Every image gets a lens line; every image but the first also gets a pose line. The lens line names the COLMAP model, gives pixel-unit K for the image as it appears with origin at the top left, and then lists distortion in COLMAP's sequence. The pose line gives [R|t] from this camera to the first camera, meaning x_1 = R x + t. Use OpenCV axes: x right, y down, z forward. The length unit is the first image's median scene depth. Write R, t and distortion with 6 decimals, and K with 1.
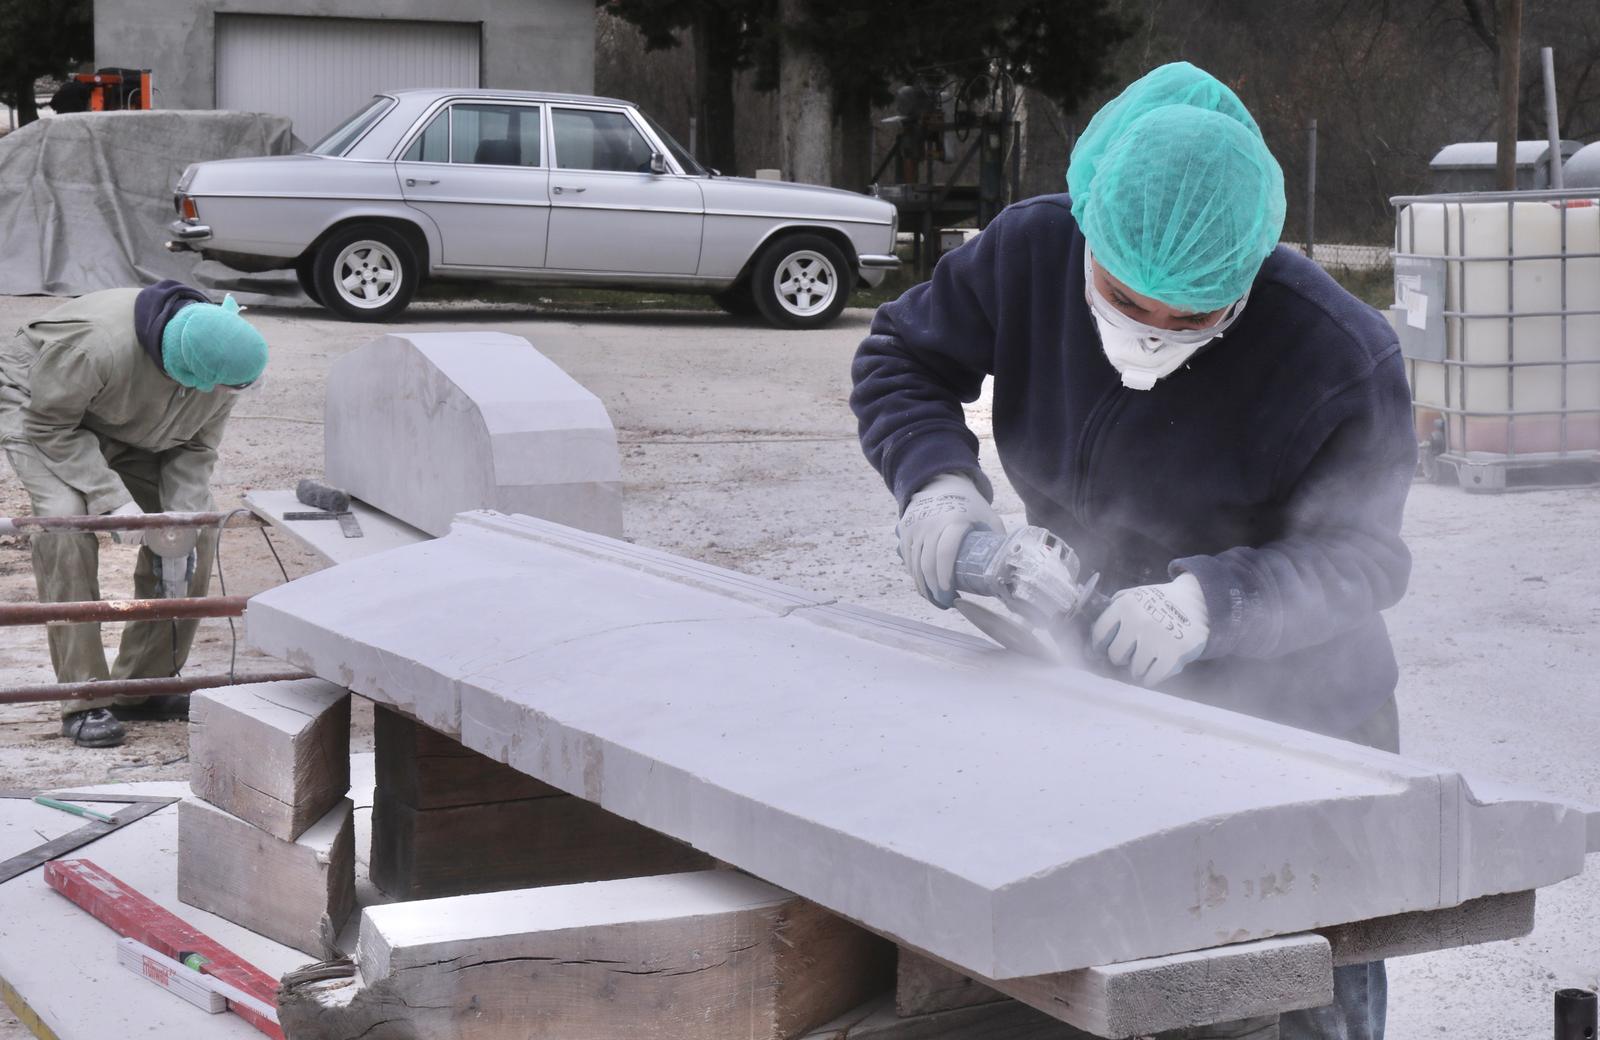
lens RADIAL K [[2911.5, 0, 825.9], [0, 2911.5, 522.4], [0, 0, 1]] dist [0.106495, 0.004355]
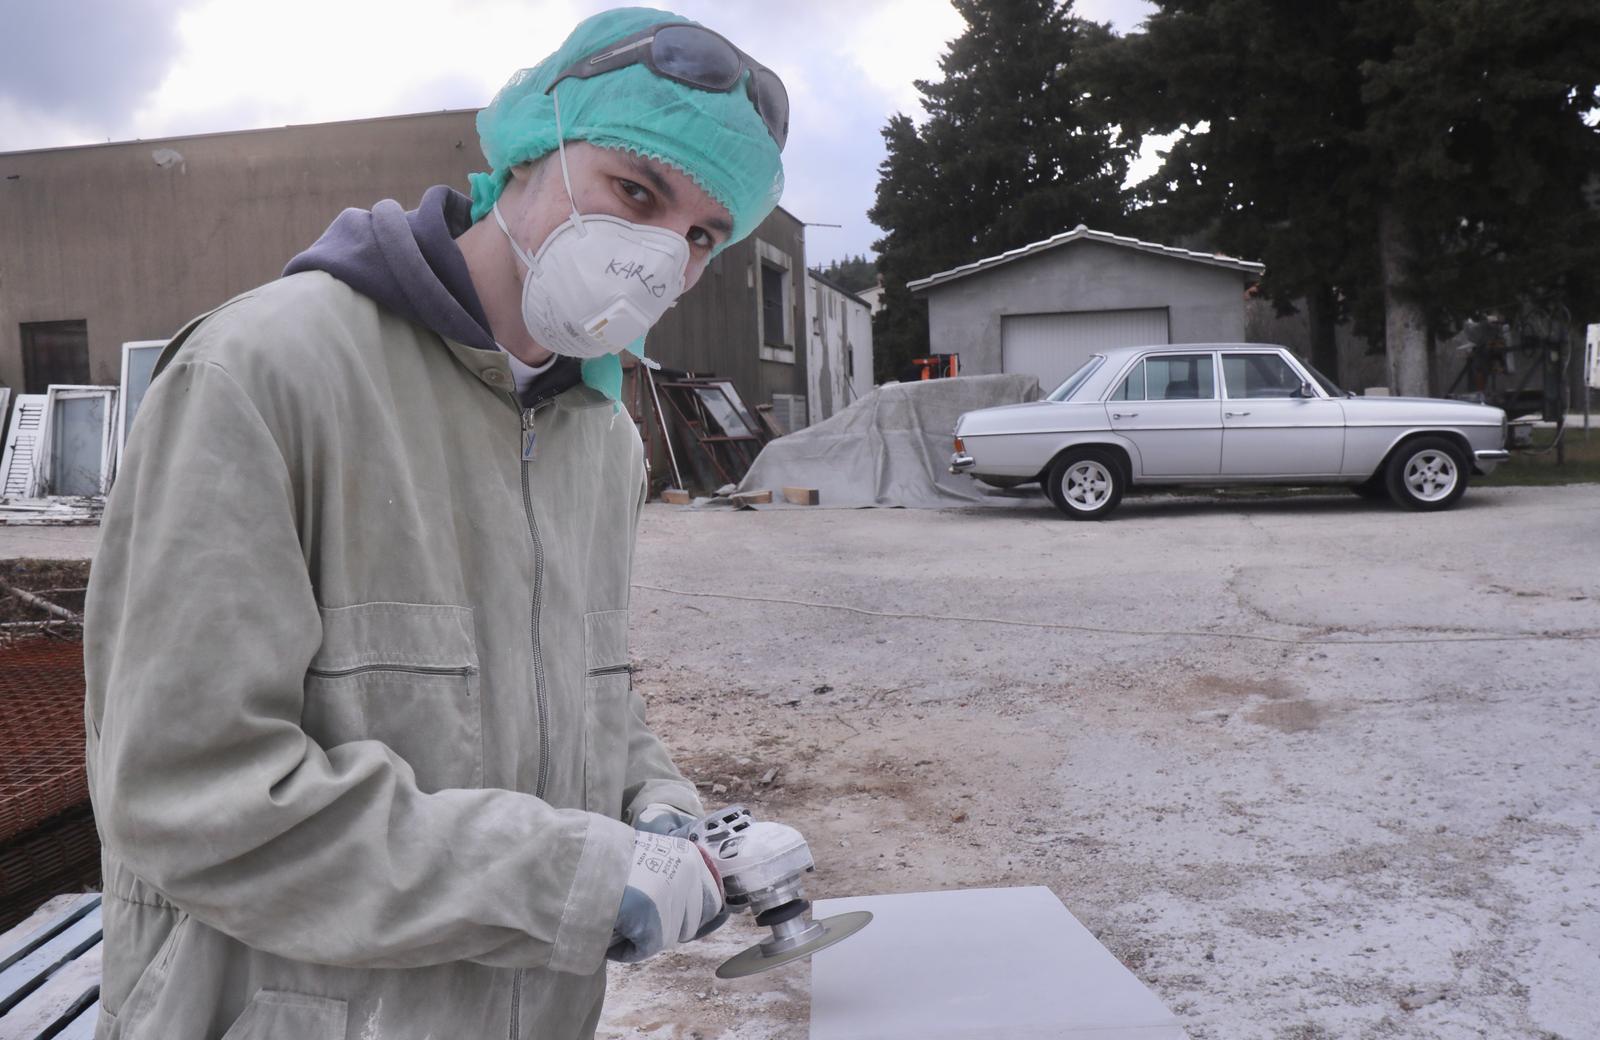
lens RADIAL K [[1482.8, 0, 743.8], [0, 1482.8, 522.4], [0, 0, 1]] dist [-0.057385, 0.017776]
pose [[0.919075, -0.034348, -0.392583, -0.033498], [0.018590, 0.998864, -0.043871, -0.040340], [0.393644, 0.033023, 0.918670, 0.302385]]
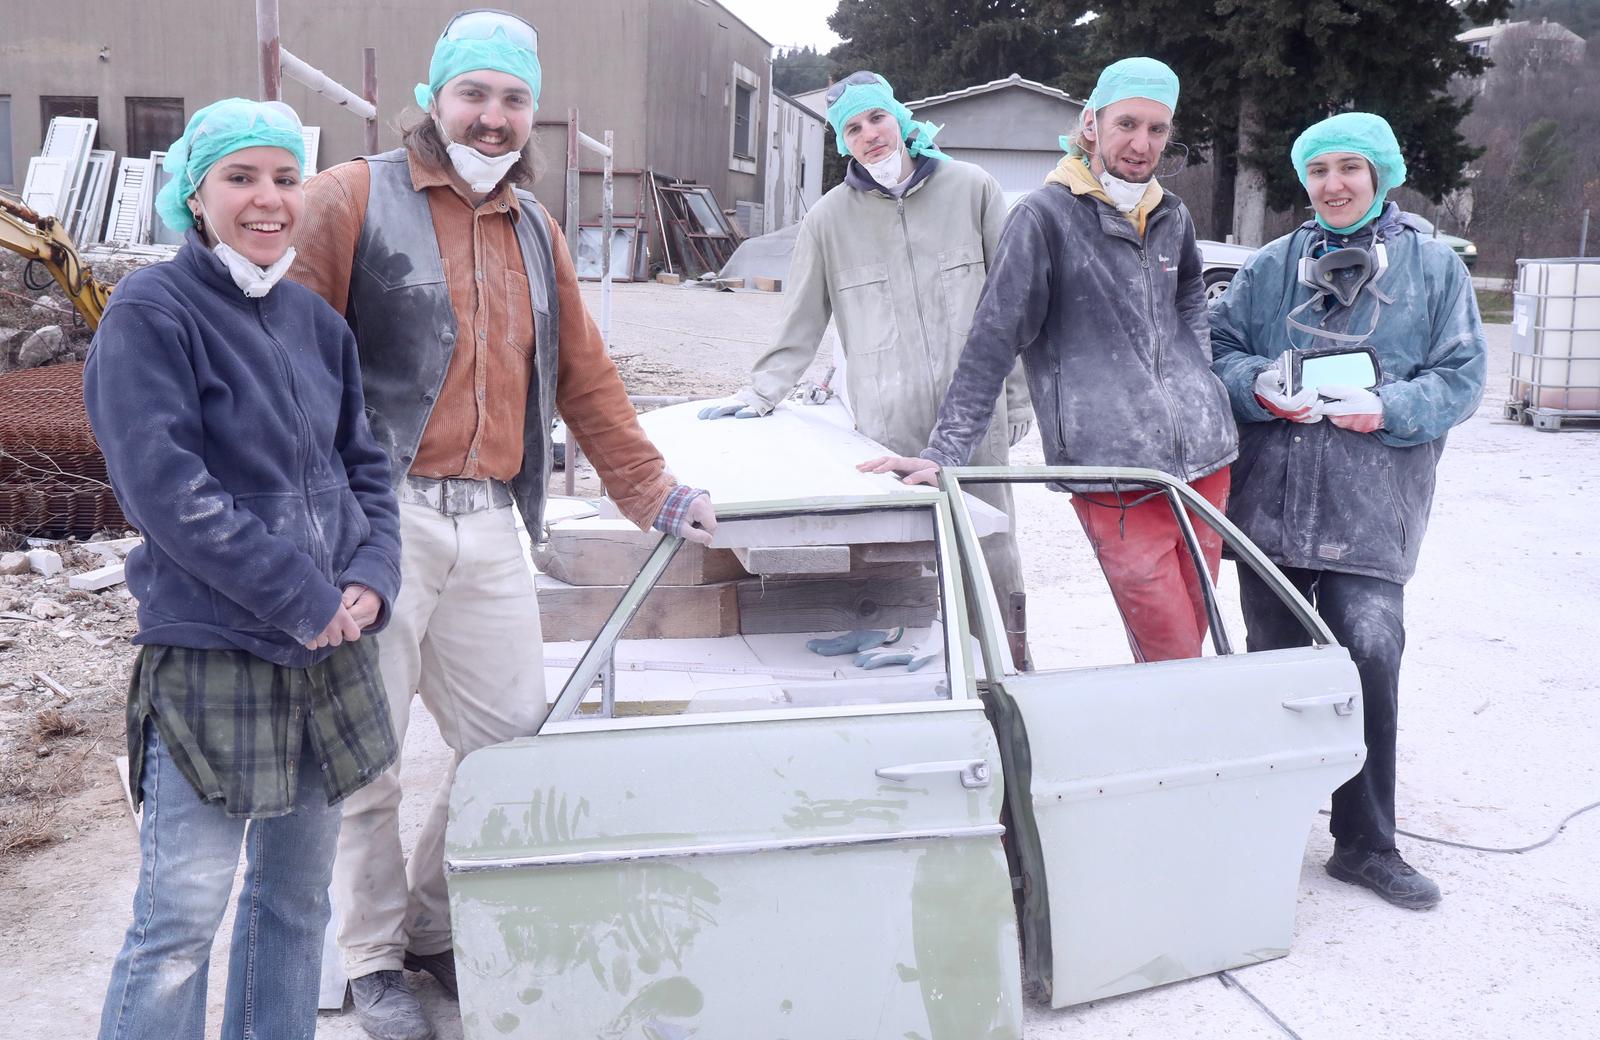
lens RADIAL K [[1610.2, 0, 695.0], [0, 1610.2, 585.1], [0, 0, 1]] dist [-0.085600, 0.108746]
pose [[0.927553, 0.088196, -0.363135, 0.066446], [-0.051960, 0.992750, 0.108390, 0.003014], [0.370062, -0.081669, 0.925410, -0.045975]]
